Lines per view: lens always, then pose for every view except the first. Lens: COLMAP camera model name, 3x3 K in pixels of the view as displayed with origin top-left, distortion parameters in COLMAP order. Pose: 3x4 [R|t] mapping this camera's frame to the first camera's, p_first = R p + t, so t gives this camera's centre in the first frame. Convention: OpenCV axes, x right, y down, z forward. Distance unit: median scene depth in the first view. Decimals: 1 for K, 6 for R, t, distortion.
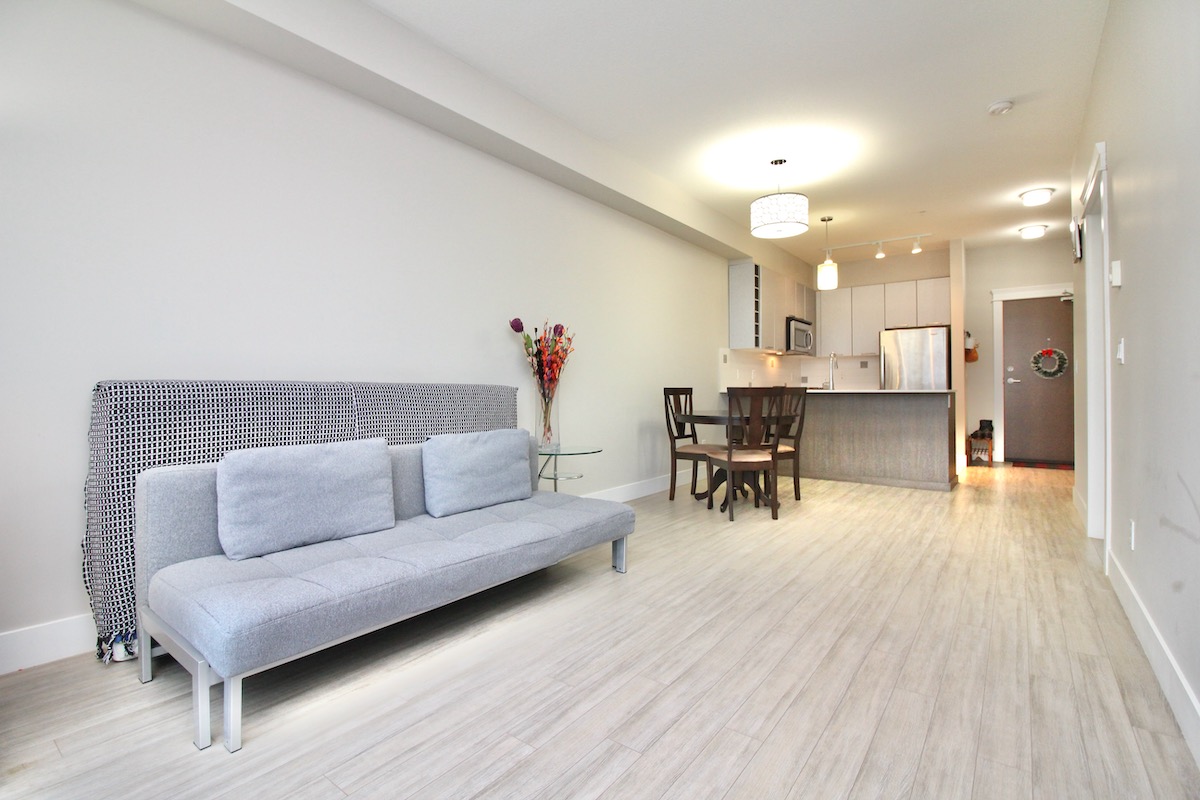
lens RADIAL K [[554.7, 0, 602.5], [0, 554.7, 387.0], [0, 0, 1]] dist [-0.004053, -0.009648]
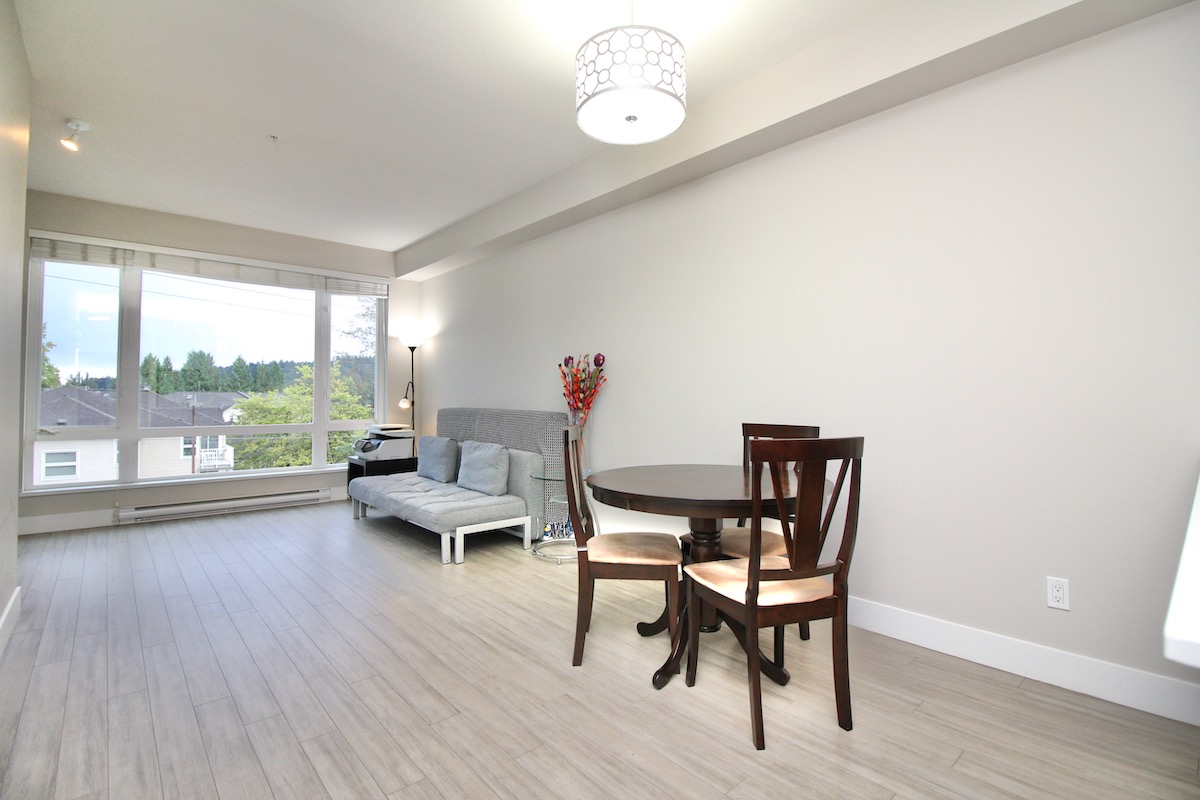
lens RADIAL K [[554.7, 0, 605.7], [0, 554.7, 390.4], [0, 0, 1]] dist [-0.004053, -0.009648]
pose [[-0.193392, -0.009698, -0.981074, 1.338286], [0.003409, 0.999938, -0.010556, -0.053377], [0.981116, -0.005386, -0.193347, 1.769131]]
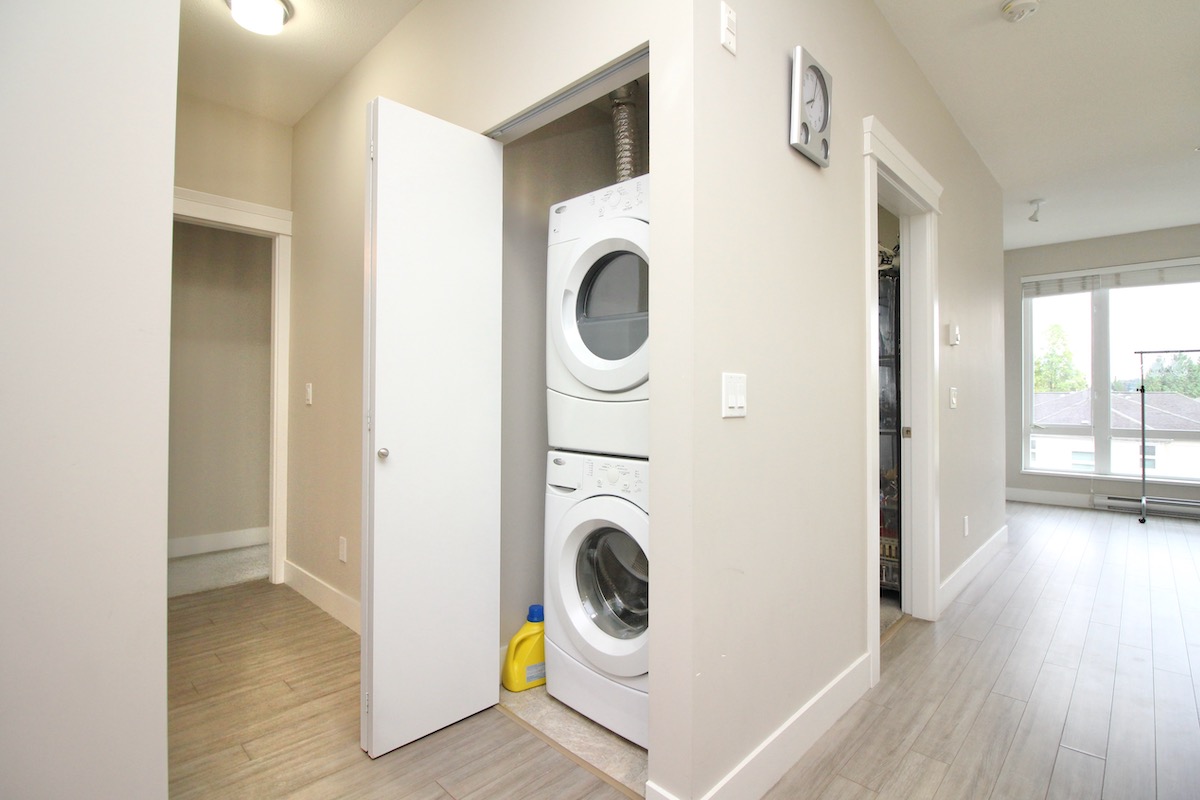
lens RADIAL K [[567.9, 0, 601.6], [0, 567.9, 384.5], [0, 0, 1]] dist [-0.007224, -0.007983]
pose [[-0.992314, 0.002575, 0.123721, 1.501189], [-0.000828, 0.999623, -0.027444, -0.057350], [-0.123745, -0.027335, -0.991938, 2.261123]]
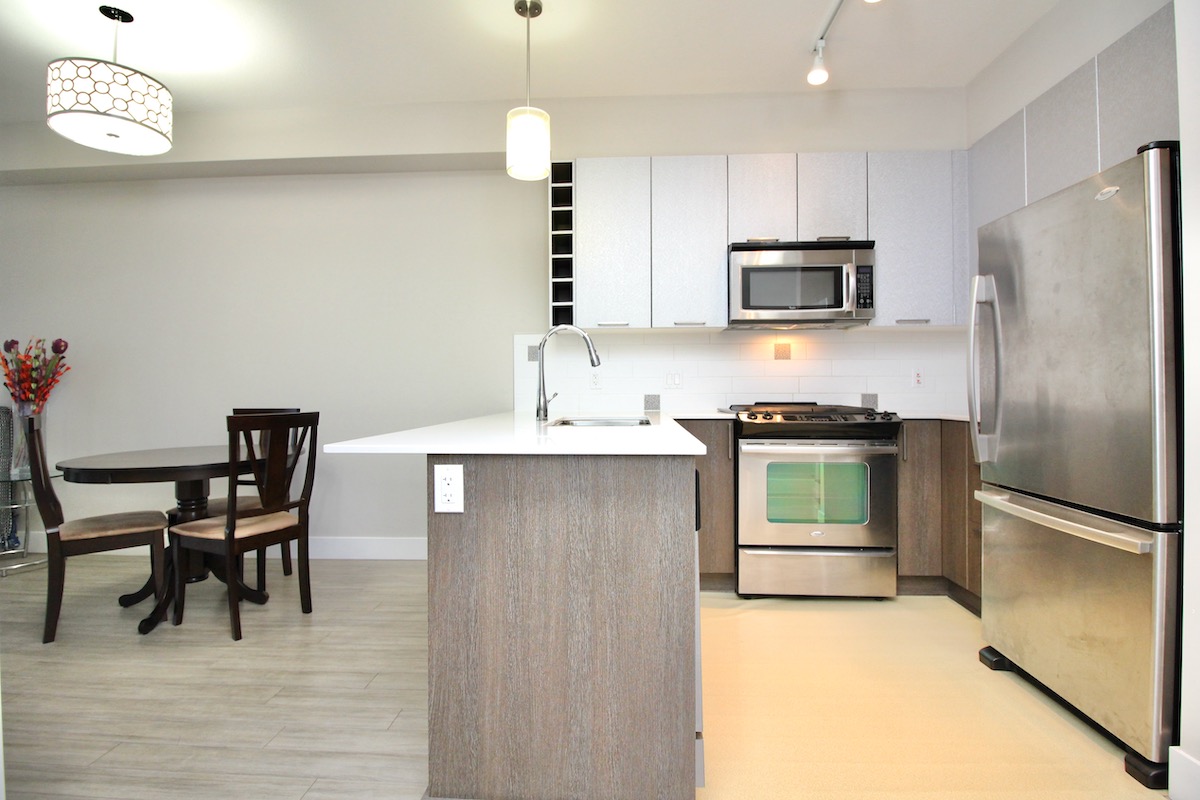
lens RADIAL K [[567.9, 0, 602.5], [0, 567.9, 389.7], [0, 0, 1]] dist [-0.007224, -0.007983]
pose [[0.556742, 0.000091, -0.830686, 1.765186], [0.005739, 0.999976, 0.003956, -0.042155], [0.830666, -0.006970, 0.556728, 1.805924]]
